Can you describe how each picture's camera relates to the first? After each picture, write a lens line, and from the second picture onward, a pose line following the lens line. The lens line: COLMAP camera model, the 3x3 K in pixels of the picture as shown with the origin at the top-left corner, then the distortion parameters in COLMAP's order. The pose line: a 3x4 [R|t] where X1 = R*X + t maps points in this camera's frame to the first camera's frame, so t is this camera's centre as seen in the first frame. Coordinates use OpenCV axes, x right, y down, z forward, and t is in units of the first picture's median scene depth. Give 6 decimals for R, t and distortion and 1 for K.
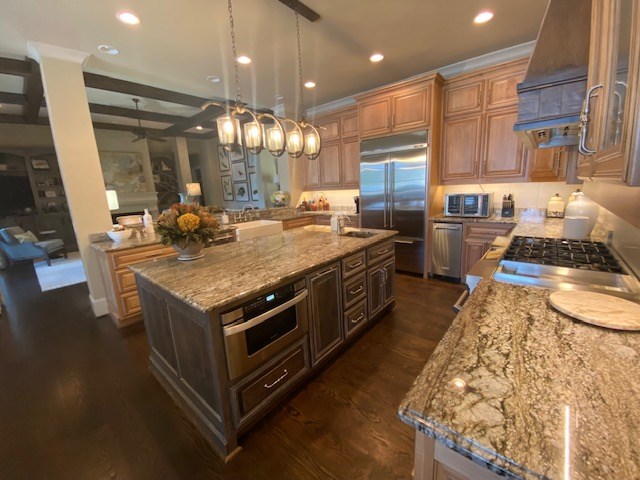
lens RADIAL K [[259.5, 0, 320.0], [0, 259.5, 240.0], [0, 0, 1]] dist [0.010530, -0.015869]
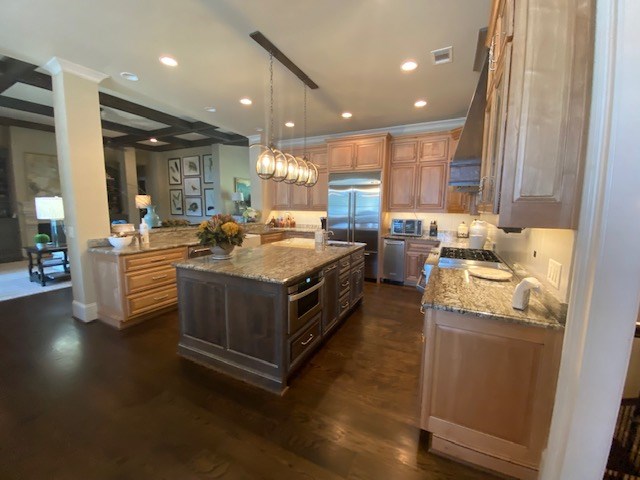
lens RADIAL K [[259.5, 0, 320.0], [0, 259.5, 240.0], [0, 0, 1]] dist [0.010530, -0.015869]
pose [[0.968369, 0.029000, 0.247831, -0.228495], [-0.008898, 0.996605, -0.081848, 0.051926], [-0.249363, 0.077054, 0.965340, -0.210728]]
